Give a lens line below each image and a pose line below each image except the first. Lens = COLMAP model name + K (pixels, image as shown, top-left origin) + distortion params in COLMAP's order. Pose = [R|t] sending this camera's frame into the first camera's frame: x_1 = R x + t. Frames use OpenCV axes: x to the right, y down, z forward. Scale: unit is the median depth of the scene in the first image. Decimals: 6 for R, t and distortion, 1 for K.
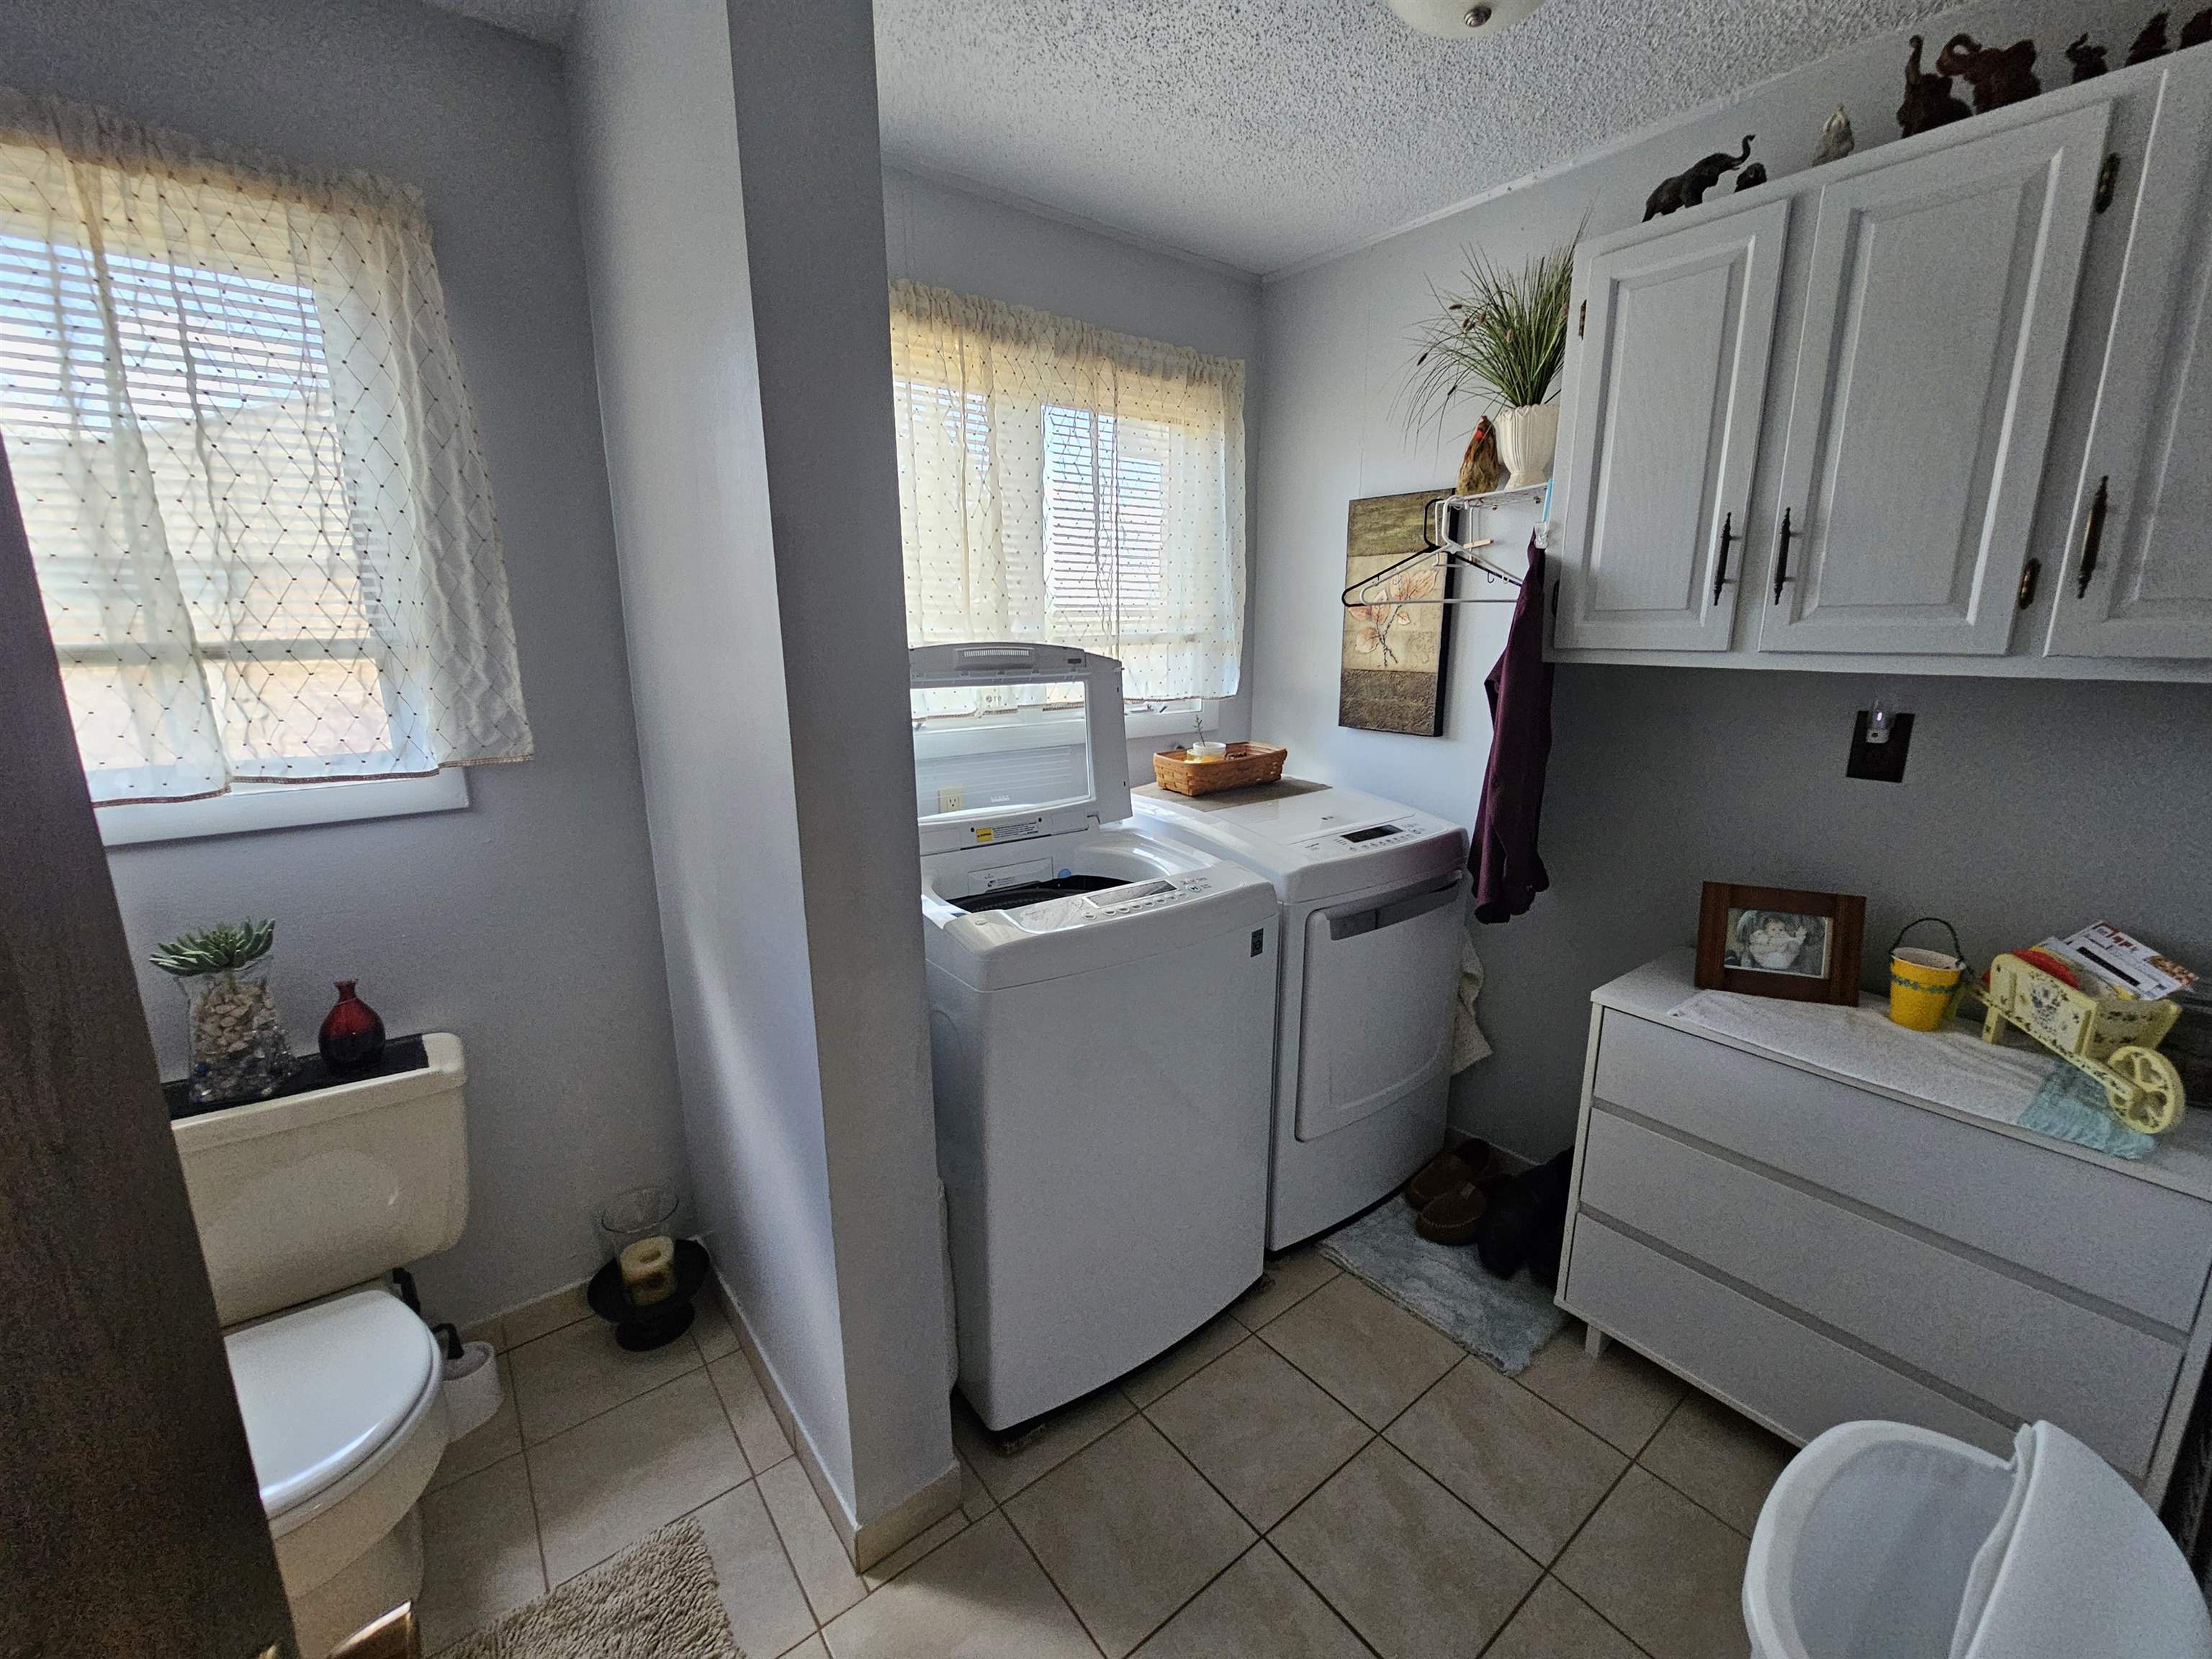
lens RADIAL K [[900.2, 0, 1107.6], [0, 900.2, 826.7], [0, 0, 1]] dist [-0.000365, -0.000031]
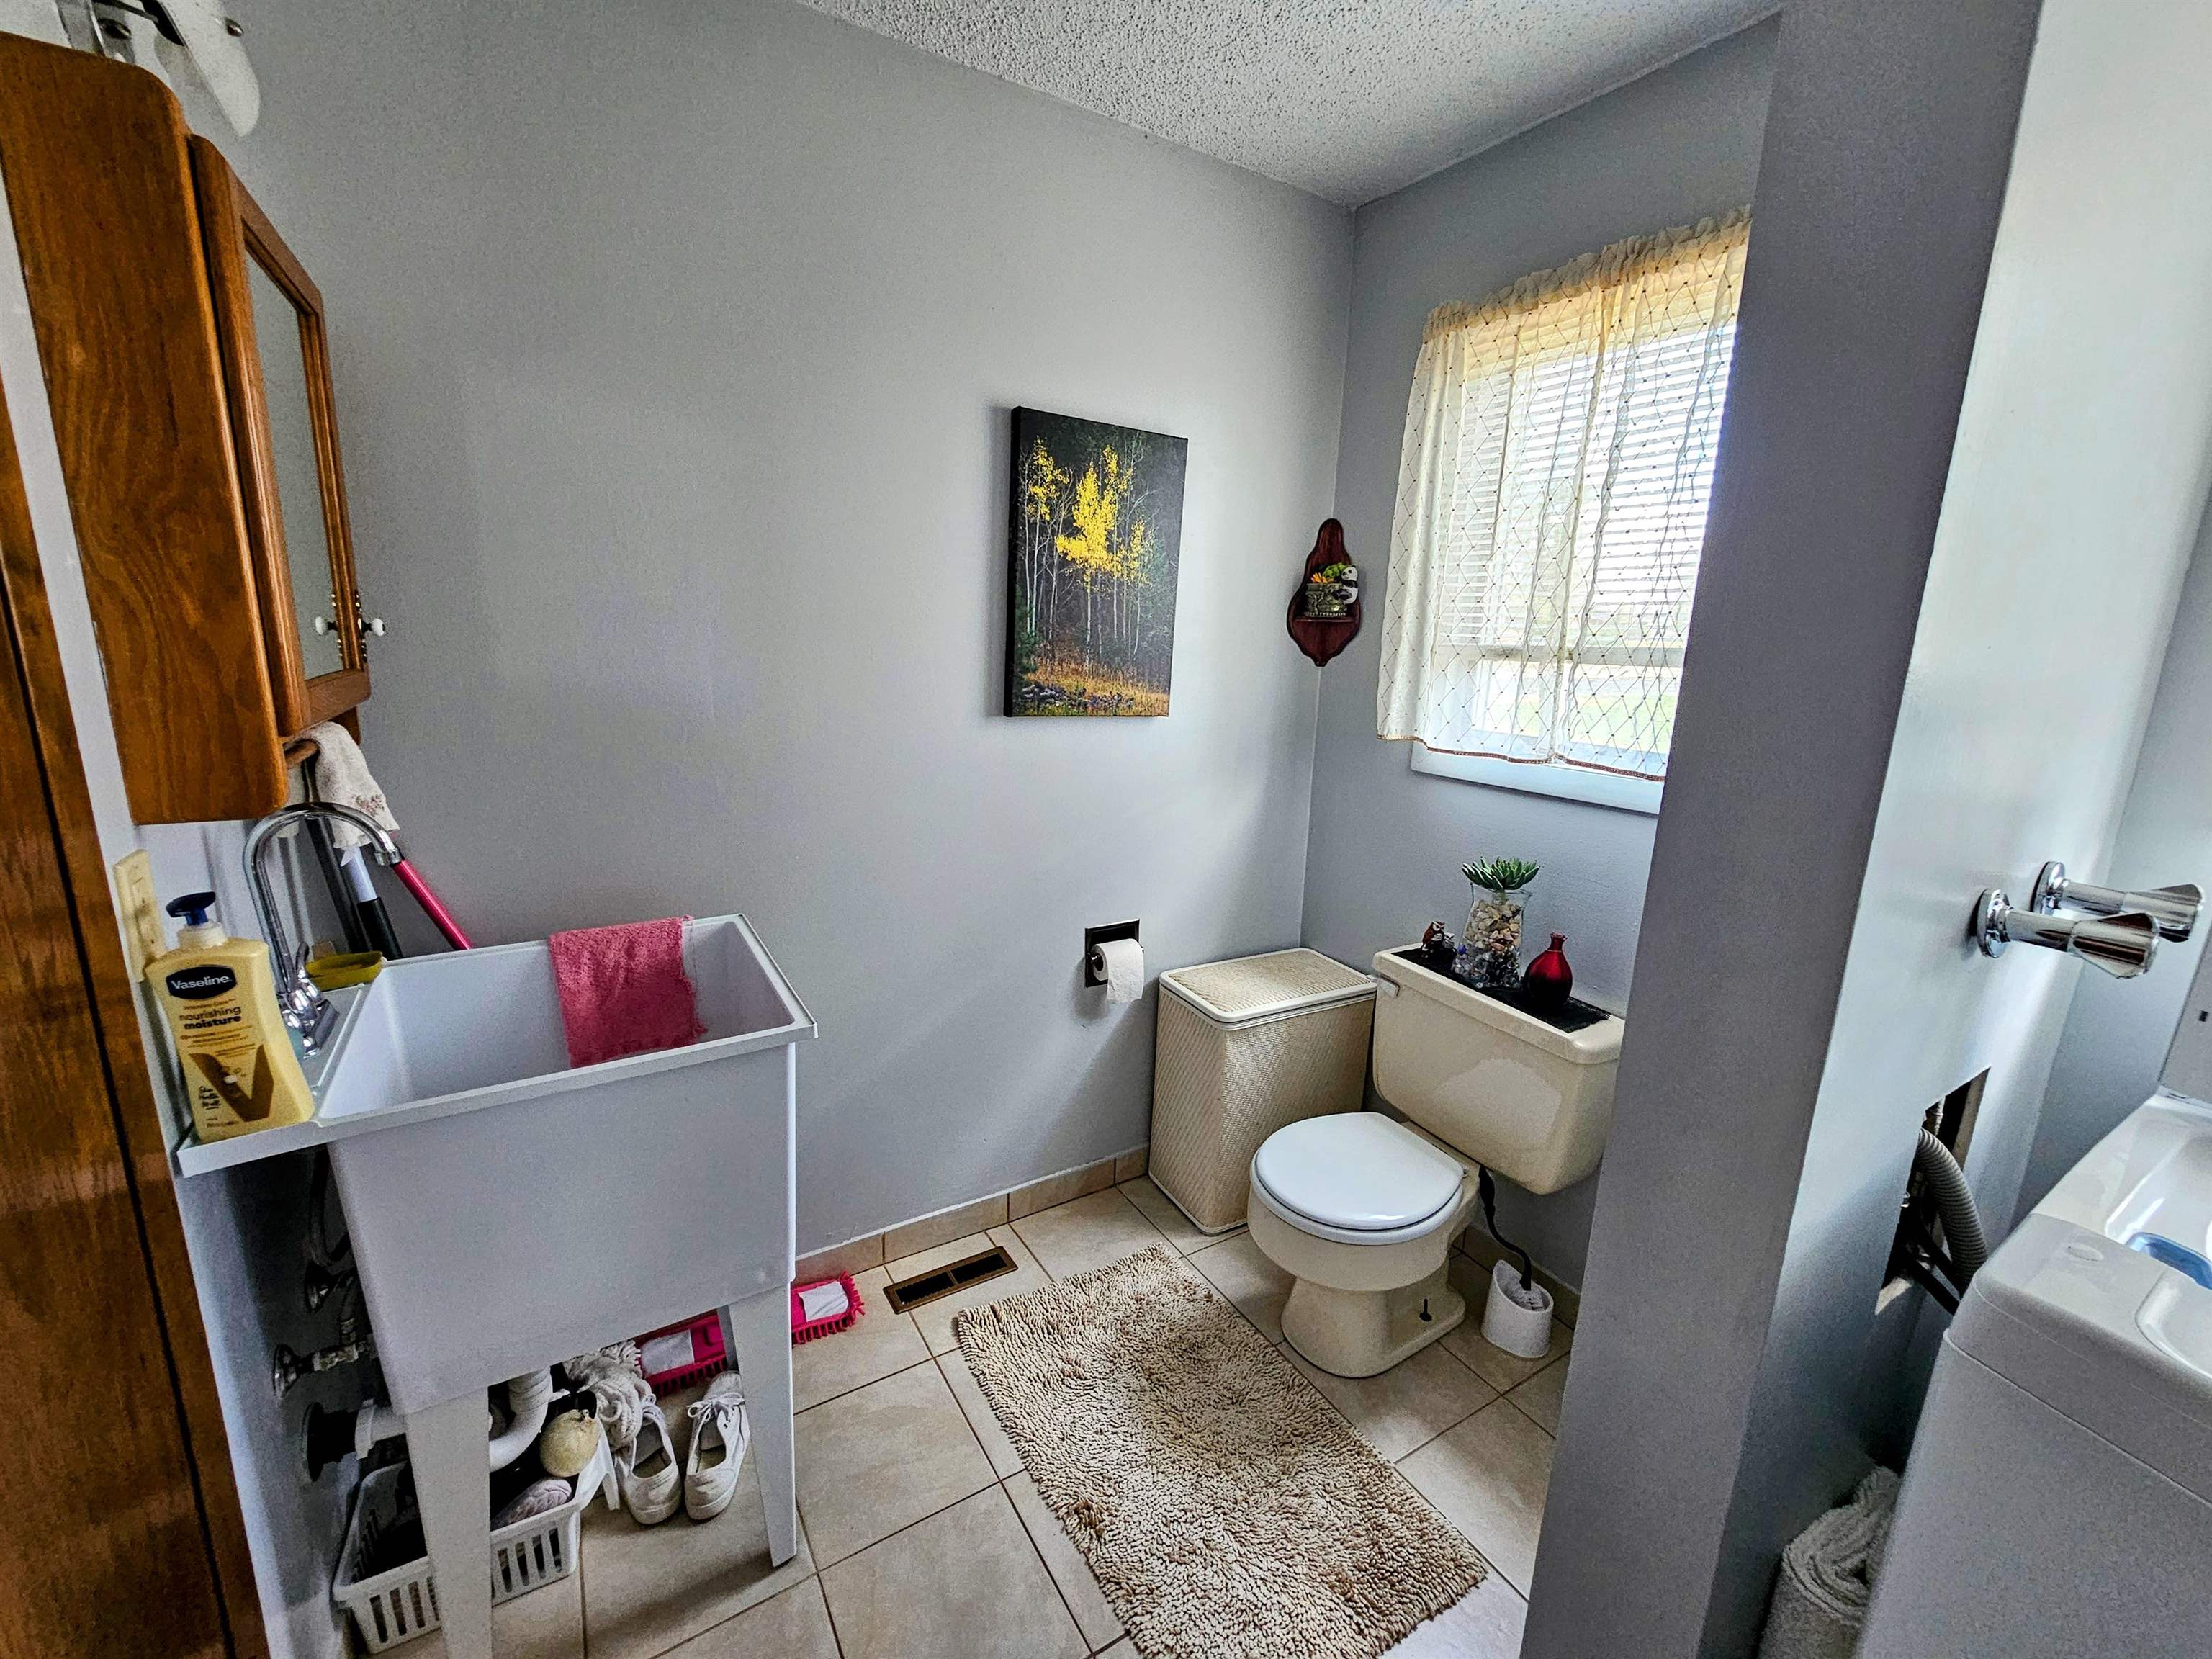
lens RADIAL K [[900.2, 0, 1108.3], [0, 900.2, 828.7], [0, 0, 1]] dist [-0.000365, -0.000031]
pose [[-0.104930, 0.215765, -0.970791, 0.353073], [-0.243507, 0.940889, 0.235439, -0.099502], [0.964206, 0.261099, -0.046187, 0.474720]]
